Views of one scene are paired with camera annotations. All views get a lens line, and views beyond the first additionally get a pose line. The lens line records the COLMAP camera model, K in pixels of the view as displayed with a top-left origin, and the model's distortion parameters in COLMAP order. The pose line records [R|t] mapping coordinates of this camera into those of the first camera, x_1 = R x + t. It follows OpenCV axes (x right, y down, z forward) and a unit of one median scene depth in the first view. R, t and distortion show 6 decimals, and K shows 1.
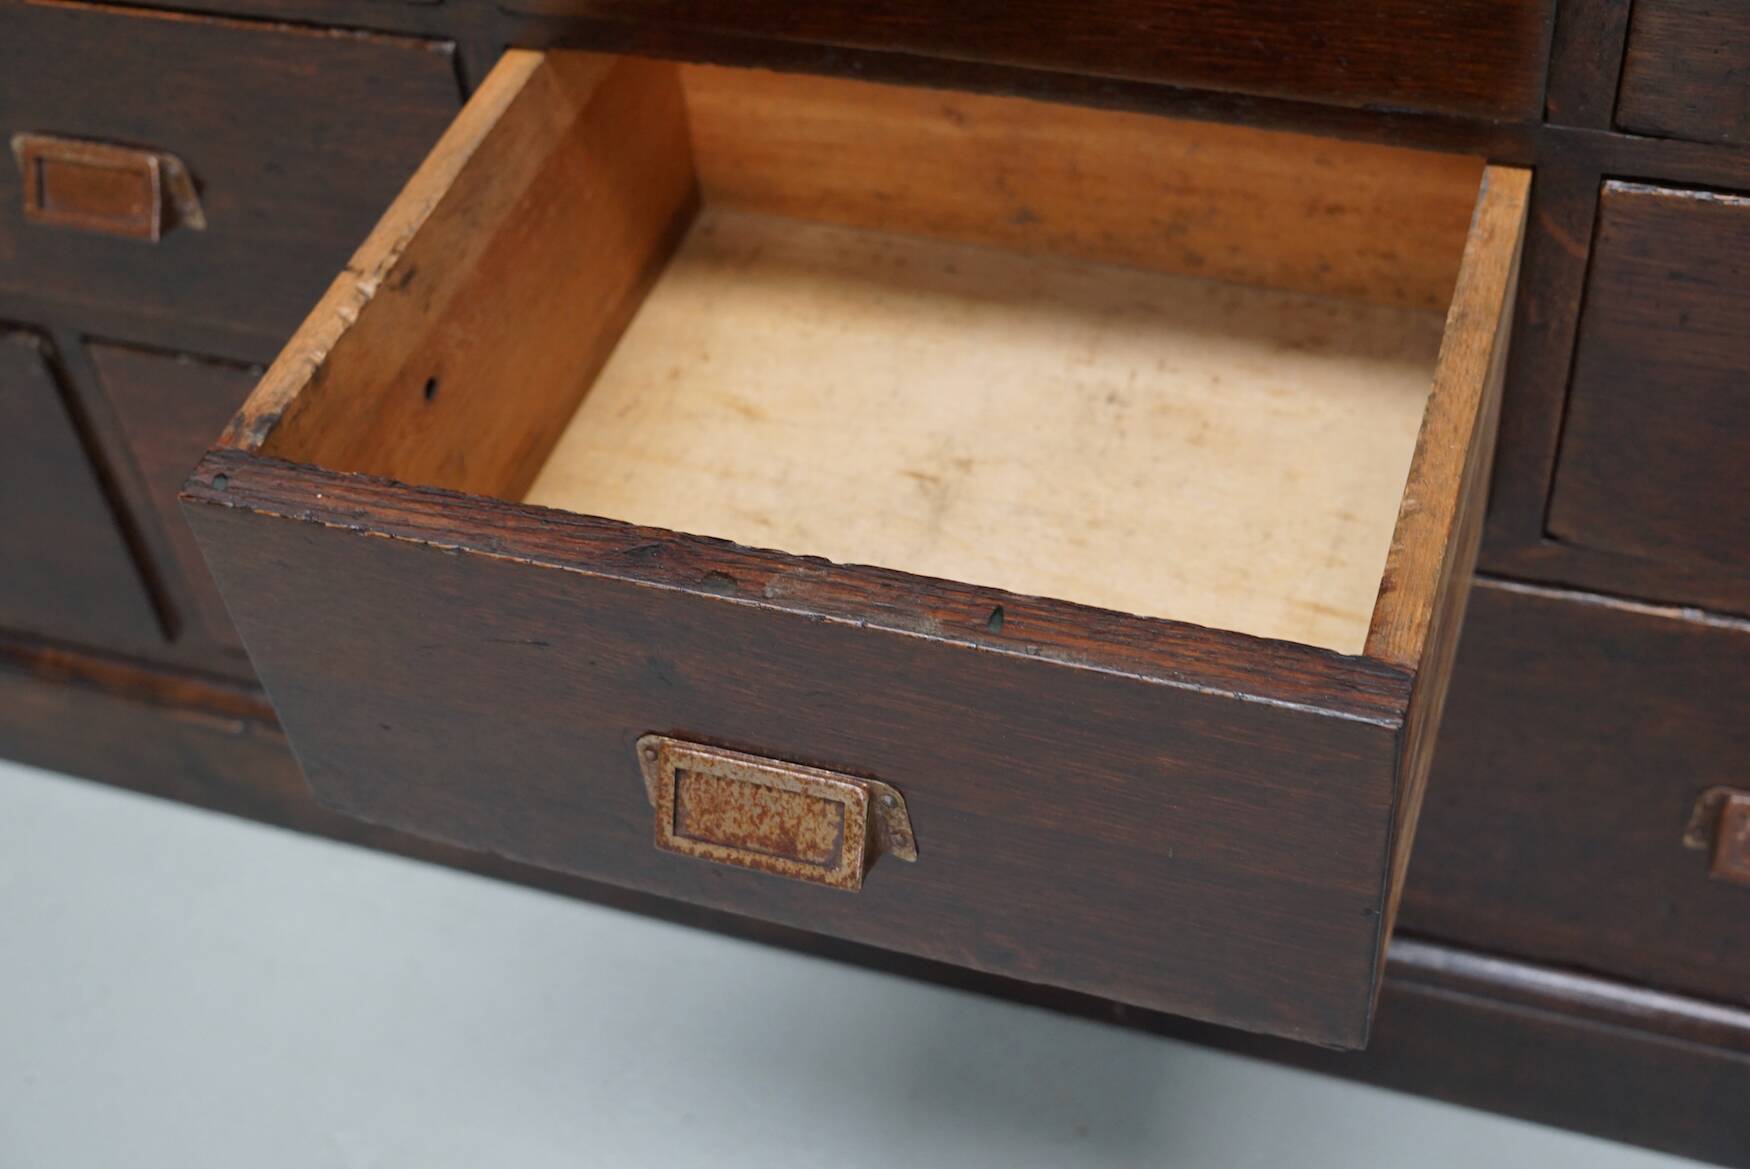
lens RADIAL K [[2244.7, 0, 879.0], [0, 2244.7, 587.0], [0, 0, 1]] dist [-0.039534, 0.000000]
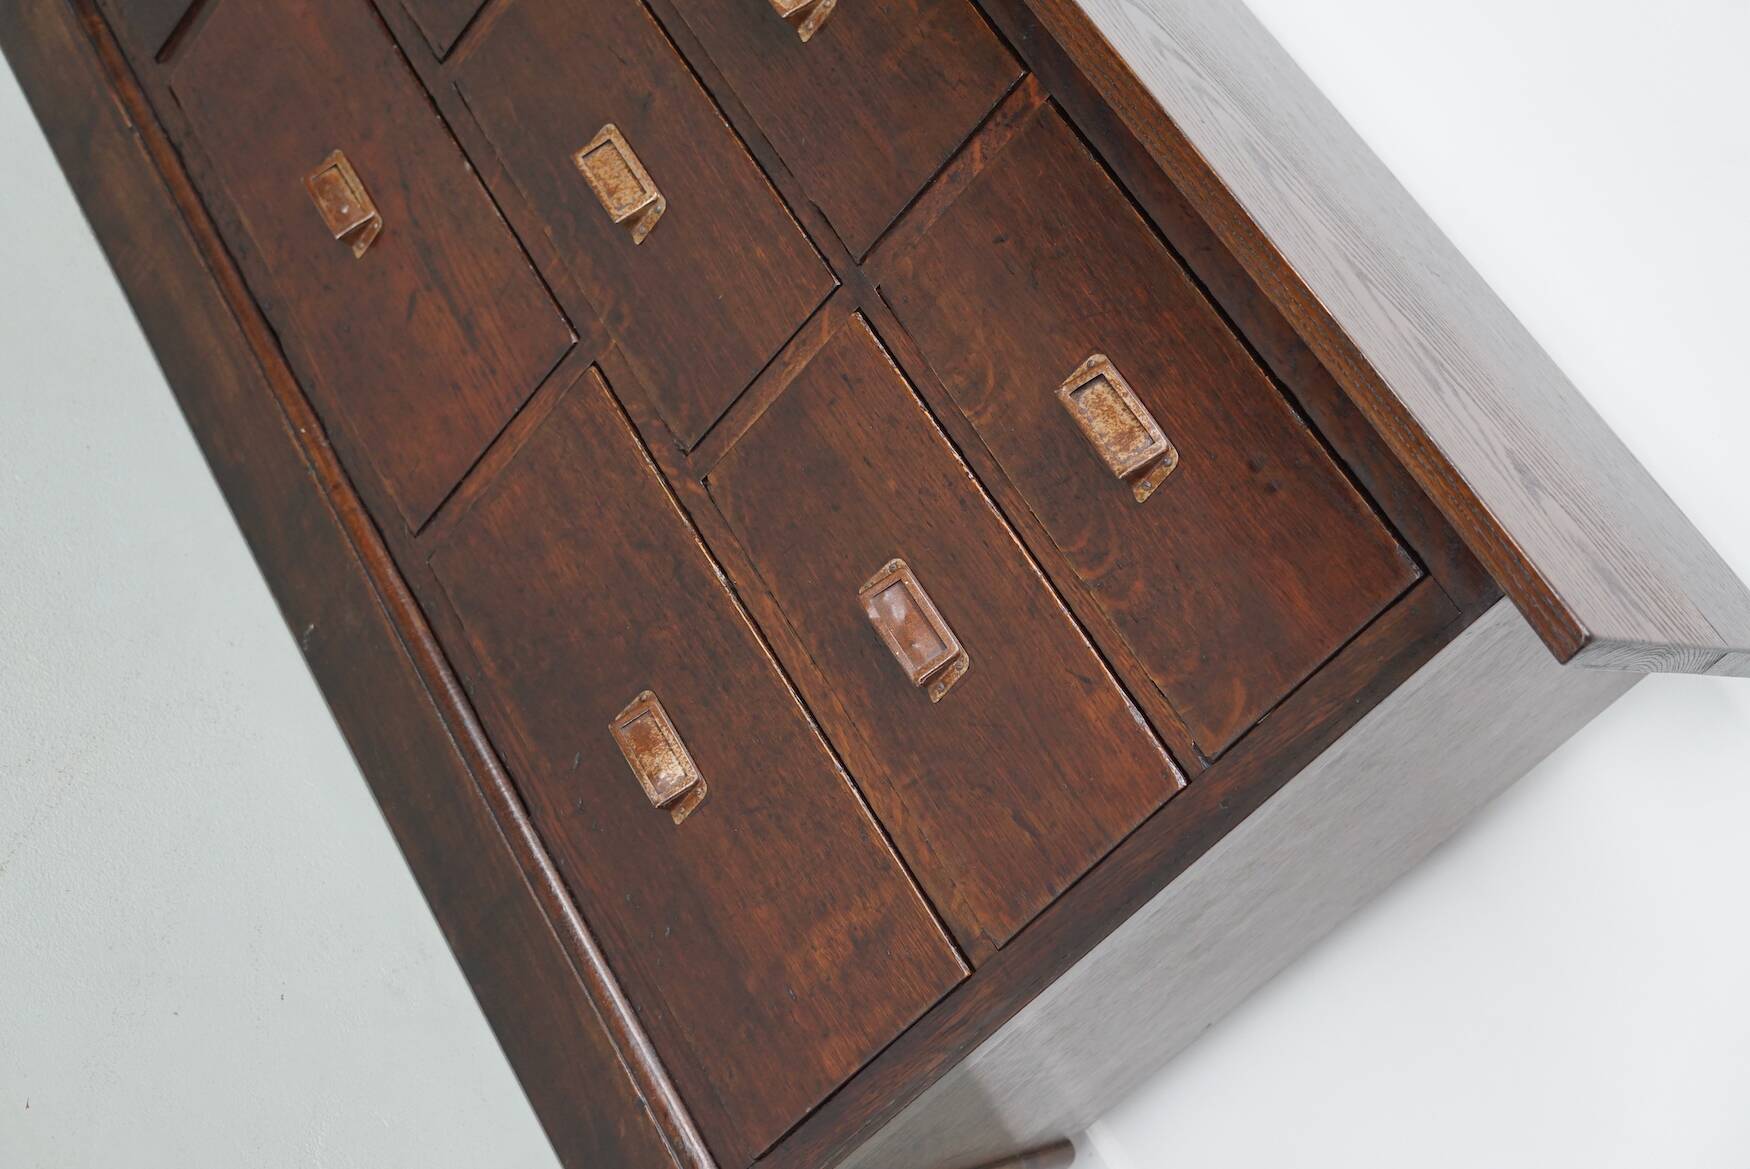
lens RADIAL K [[2262.7, 0, 904.9], [0, 2262.7, 553.6], [0, 0, 1]] dist [-0.092764, 0.000000]
pose [[0.608530, 0.787591, -0.096907, 0.612733], [-0.763482, 0.547816, -0.342042, 0.497861], [-0.216302, 0.282130, 0.934674, -0.681519]]
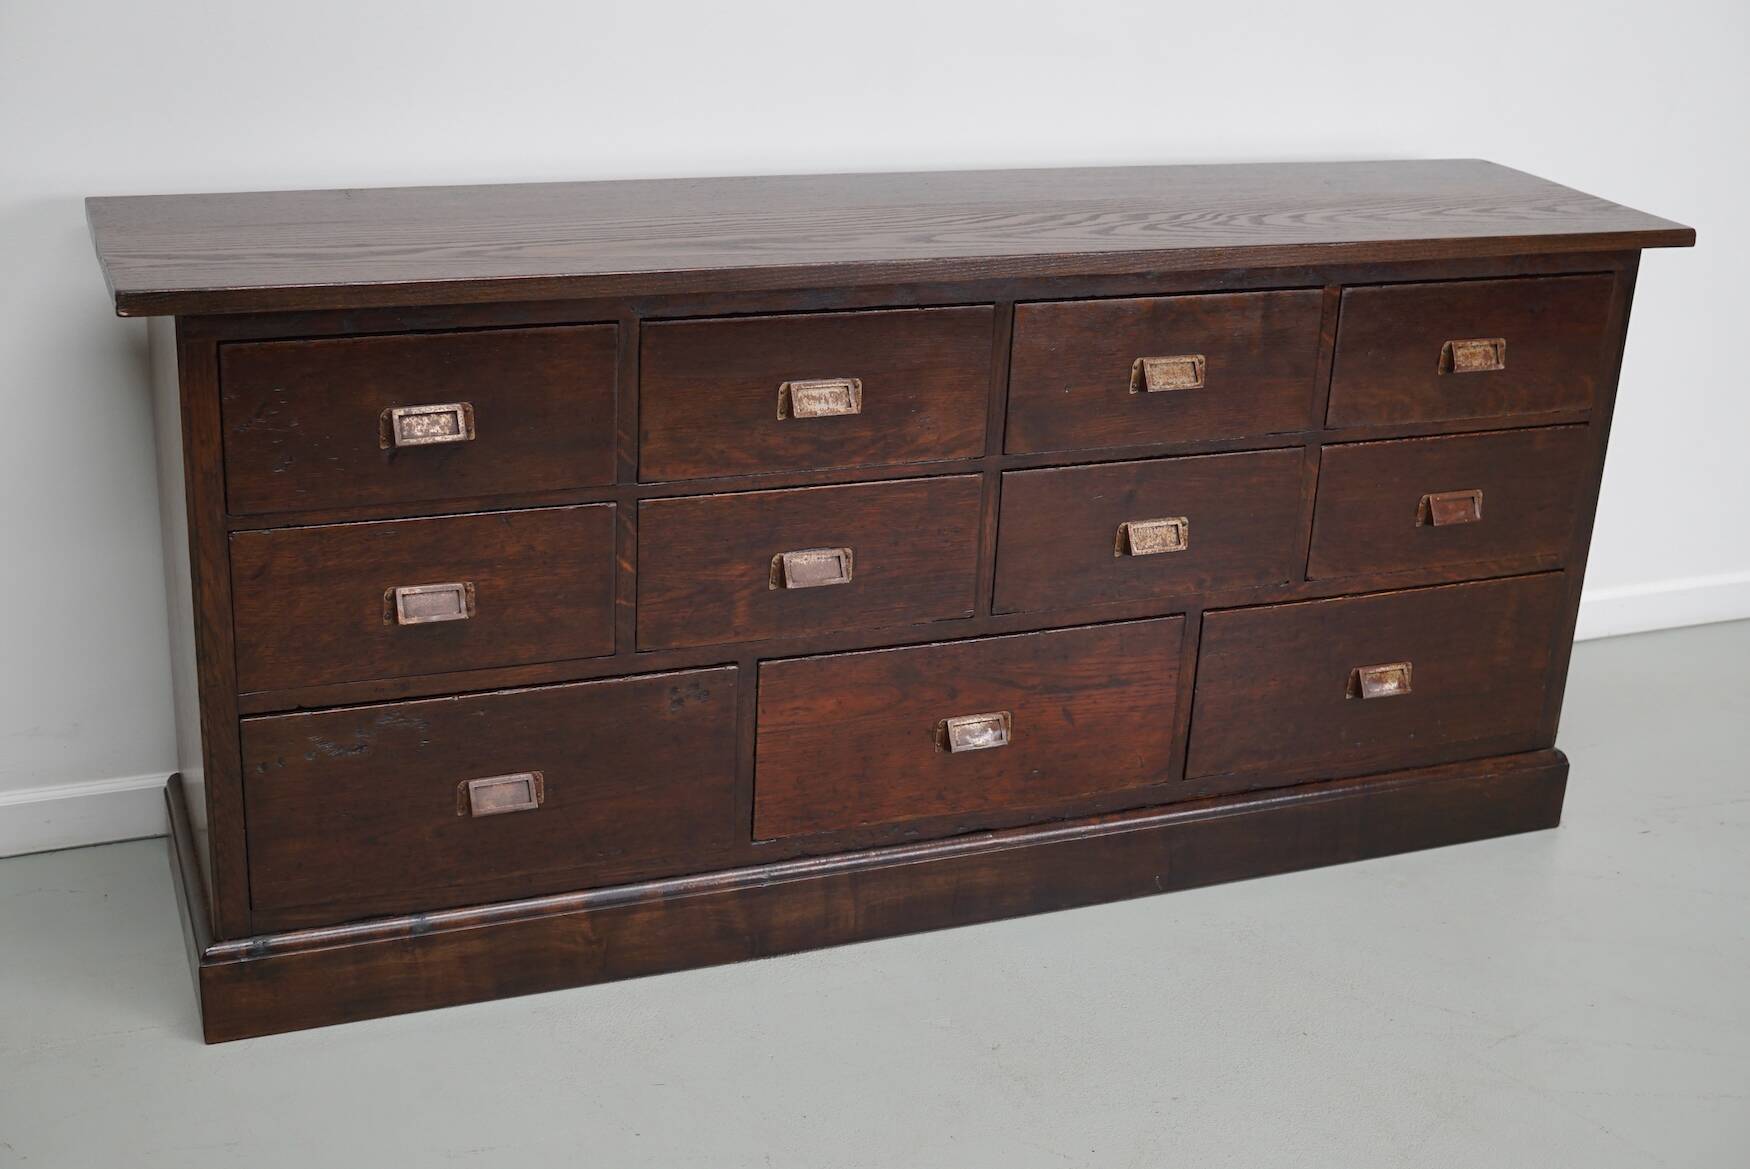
lens RADIAL K [[2262.7, 0, 868.1], [0, 2262.7, 600.5], [0, 0, 1]] dist [-0.092764, 0.000000]
pose [[0.748548, -0.125776, 0.651043, -2.167184], [0.385365, 0.881525, -0.272778, 0.614677], [-0.539601, 0.455077, 0.708333, -0.851156]]
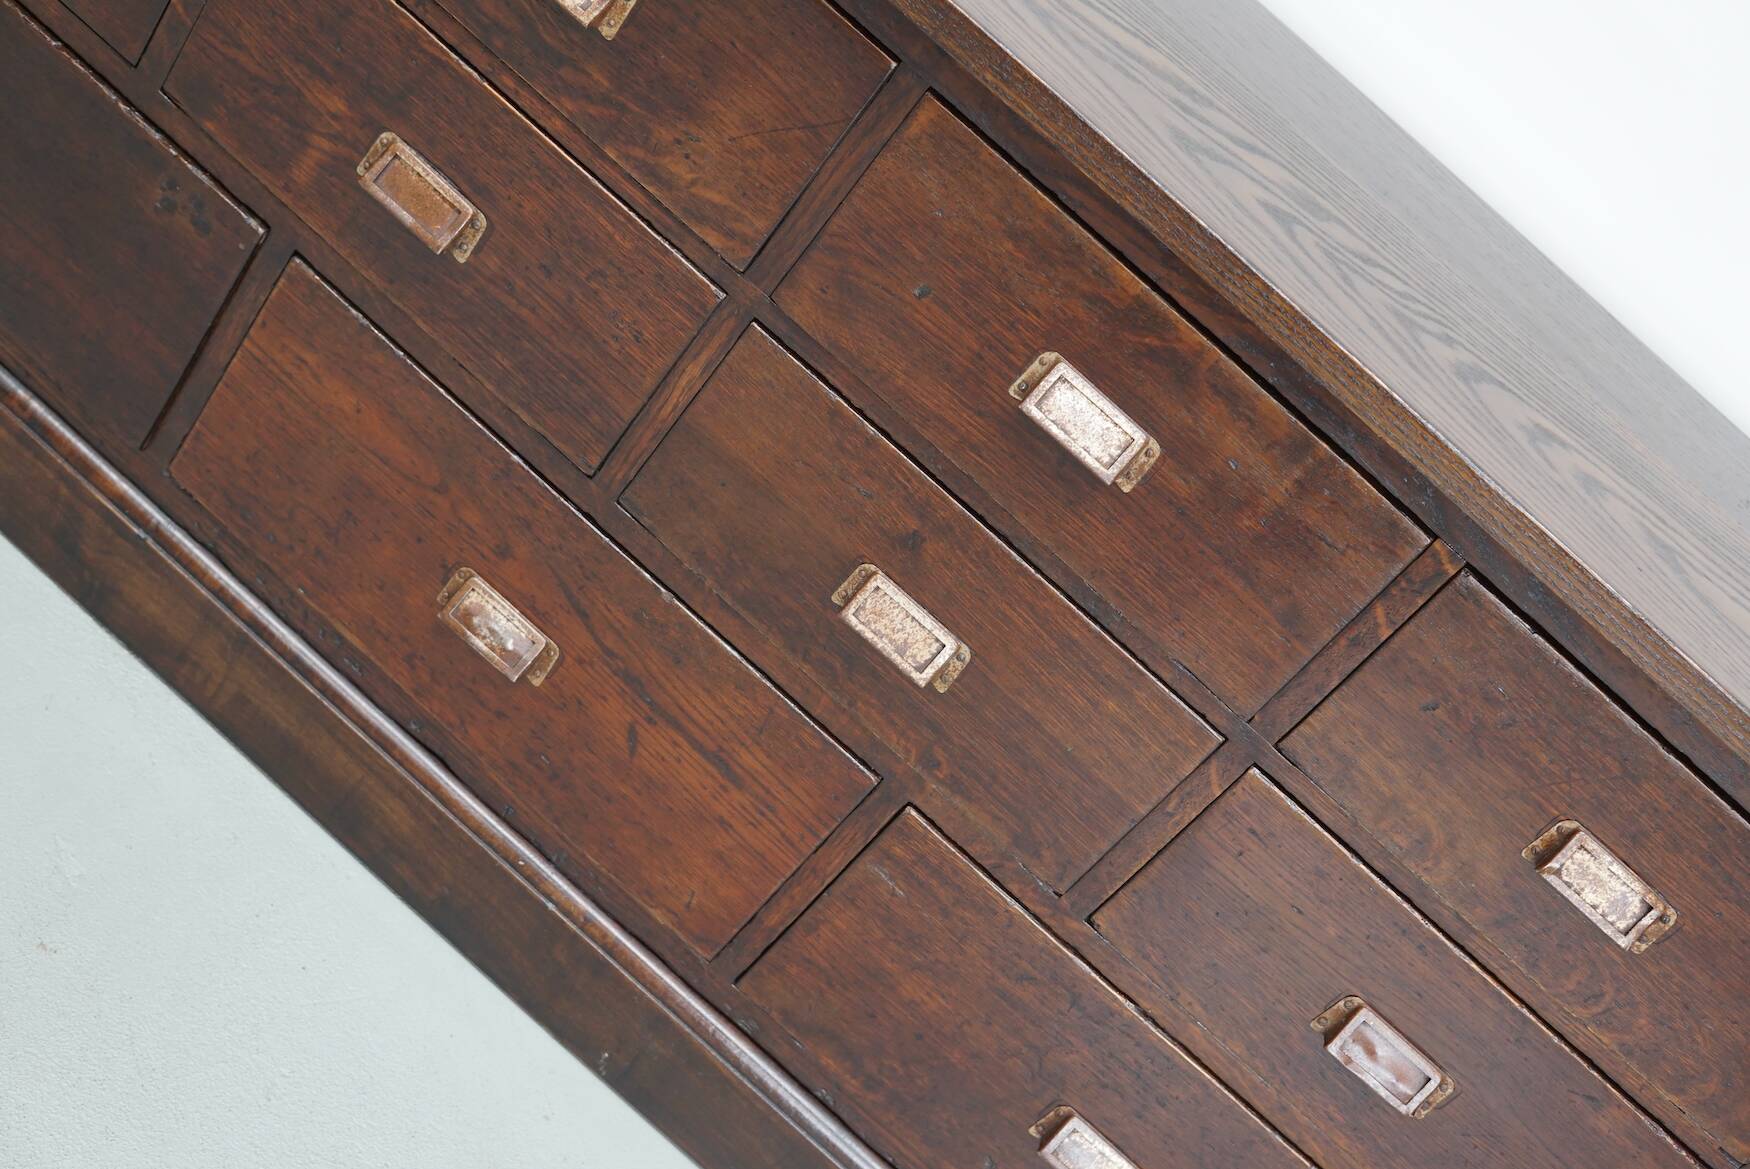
lens RADIAL K [[2262.7, 0, 884.7], [0, 2262.7, 572.4], [0, 0, 1]] dist [-0.092764, 0.000000]
pose [[0.769996, 0.561233, 0.303519, -0.482116], [-0.511295, 0.827311, -0.232667, 0.234405], [-0.381685, 0.023964, 0.923982, -0.514967]]
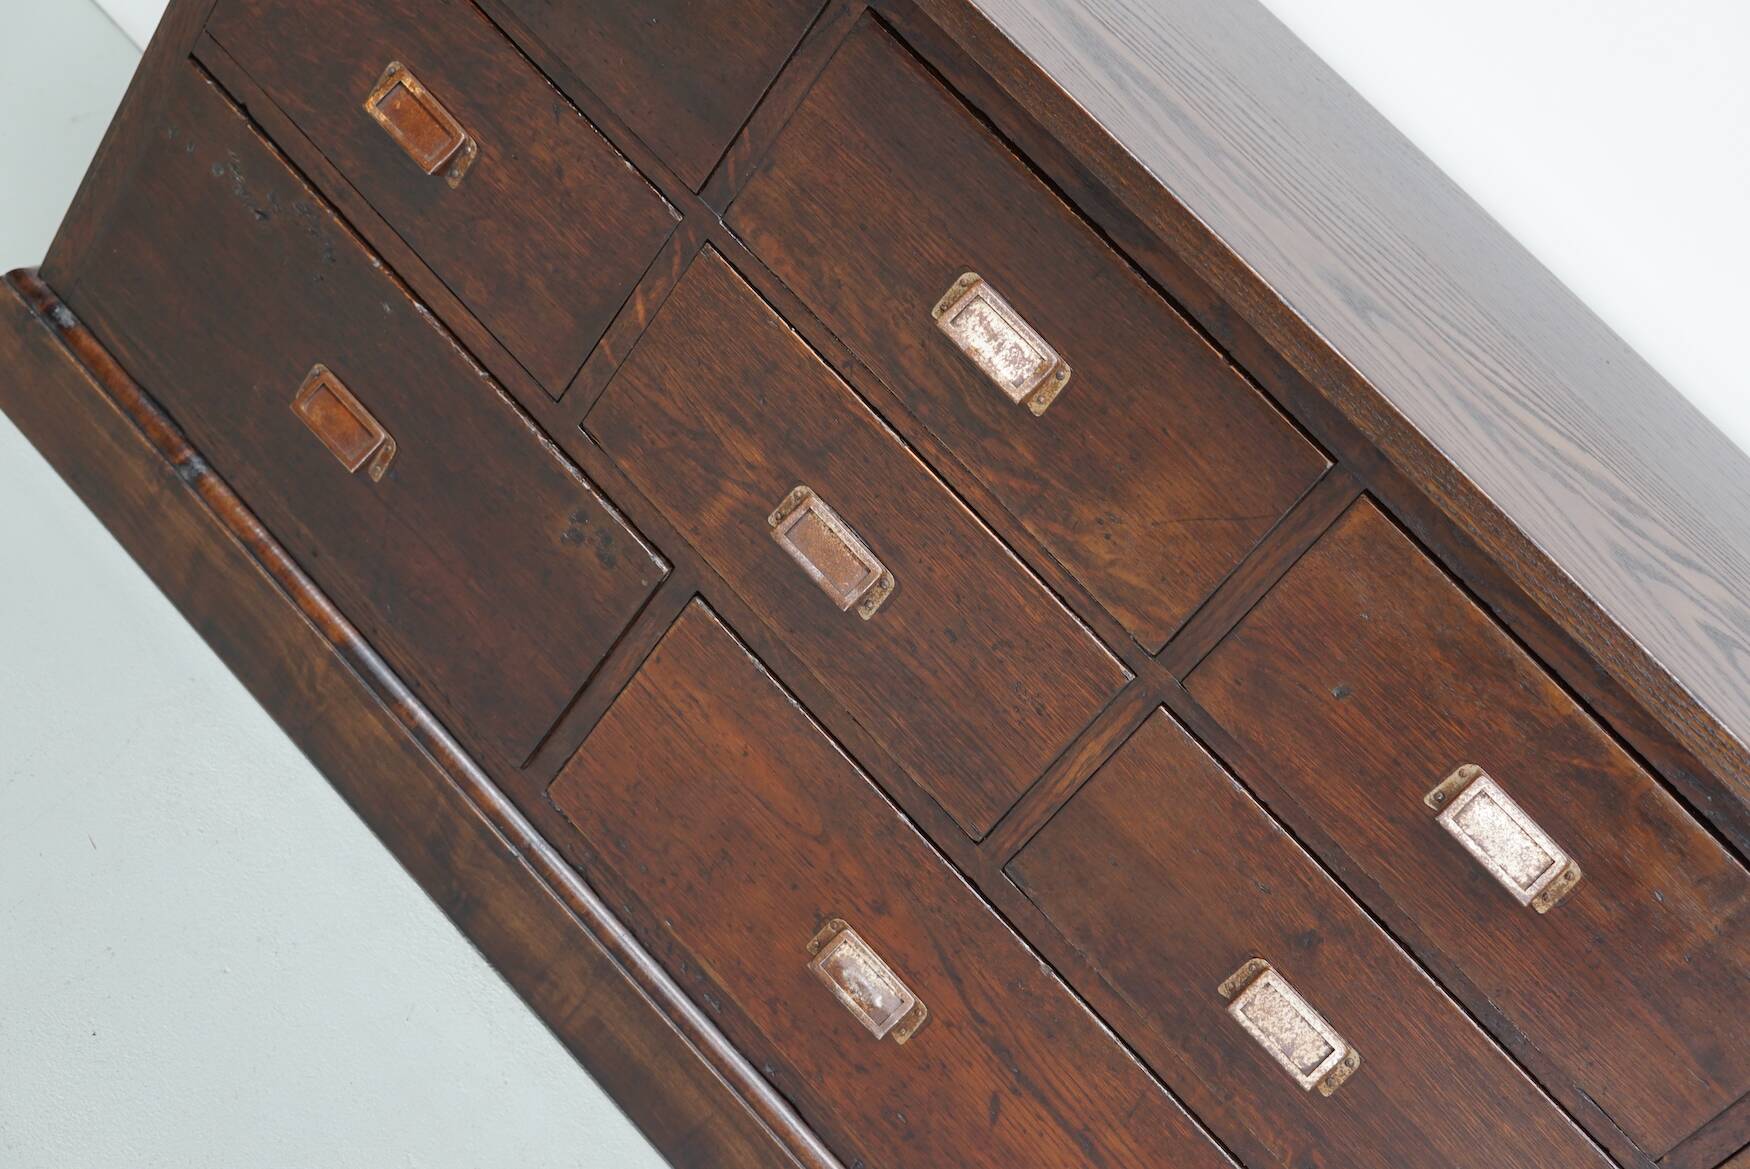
lens RADIAL K [[2262.7, 0, 881.1], [0, 2262.7, 581.0], [0, 0, 1]] dist [-0.092764, 0.000000]
pose [[0.754613, 0.639034, 0.148978, -0.605399], [-0.596203, 0.762567, -0.251064, 0.208389], [-0.274044, 0.100635, 0.956437, -0.466728]]
